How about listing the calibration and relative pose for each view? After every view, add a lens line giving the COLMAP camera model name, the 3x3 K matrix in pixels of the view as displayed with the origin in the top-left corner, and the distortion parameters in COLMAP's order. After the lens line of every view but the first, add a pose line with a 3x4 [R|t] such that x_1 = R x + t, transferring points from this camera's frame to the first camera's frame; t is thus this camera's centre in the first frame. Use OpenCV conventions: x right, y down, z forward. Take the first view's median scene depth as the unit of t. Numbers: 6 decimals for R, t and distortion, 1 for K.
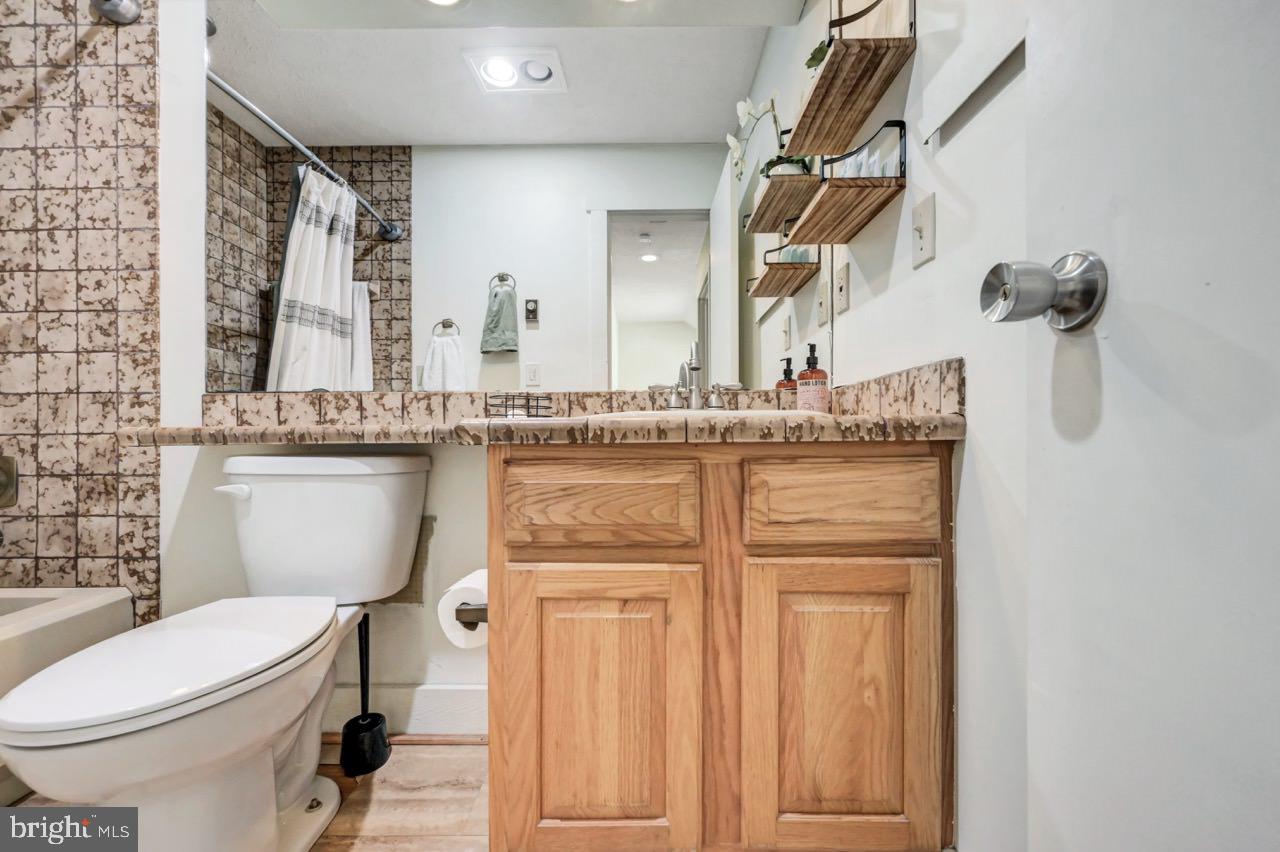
lens RADIAL K [[522.0, 0, 636.6], [0, 522.0, 433.8], [0, 0, 1]] dist [0.001205, -0.000149]
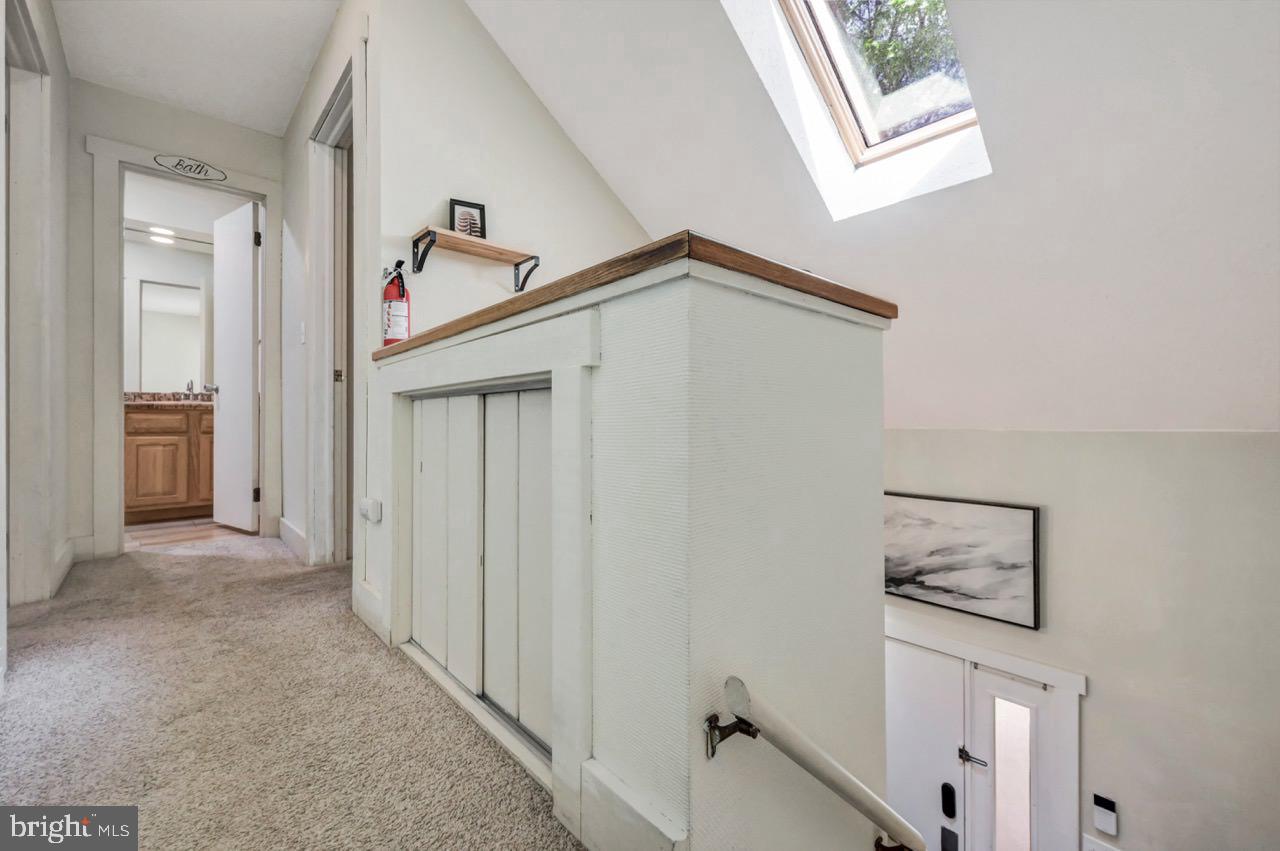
lens RADIAL K [[522.0, 0, 630.9], [0, 522.0, 423.4], [0, 0, 1]] dist [0.001205, -0.000149]
pose [[0.732451, 0.007792, 0.680775, -0.090918], [-0.004835, 0.999969, -0.006243, 0.096311], [-0.680802, 0.001282, 0.732466, -3.130016]]
